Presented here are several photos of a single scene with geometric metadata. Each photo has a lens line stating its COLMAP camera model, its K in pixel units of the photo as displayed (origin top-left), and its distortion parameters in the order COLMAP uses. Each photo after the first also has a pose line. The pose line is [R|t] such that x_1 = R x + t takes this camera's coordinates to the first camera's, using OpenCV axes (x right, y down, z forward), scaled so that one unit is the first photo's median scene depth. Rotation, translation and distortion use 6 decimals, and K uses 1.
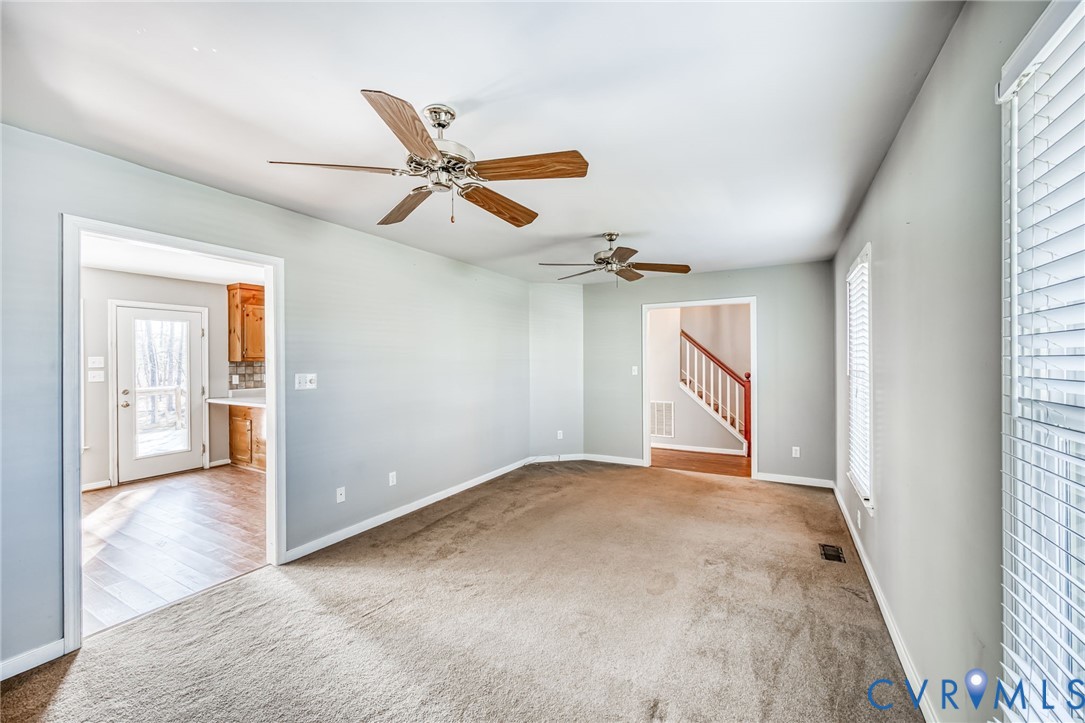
lens RADIAL K [[423.2, 0, 544.7], [0, 423.2, 360.7], [0, 0, 1]] dist [-0.011445, 0.001069]
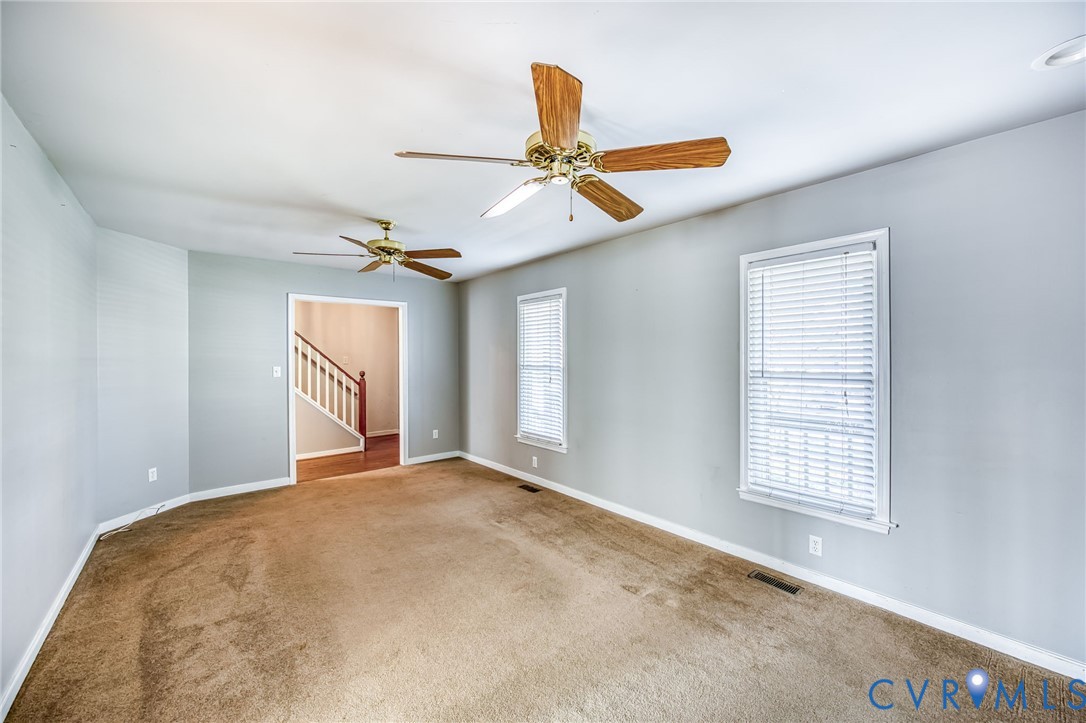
lens RADIAL K [[423.6, 0, 546.7], [0, 423.6, 360.7], [0, 0, 1]] dist [-0.011445, 0.001069]
pose [[0.347926, -0.001720, 0.937520, -0.499030], [-0.000334, 0.999998, 0.001959, 0.000318], [-0.937522, -0.000995, 0.347925, 0.298335]]
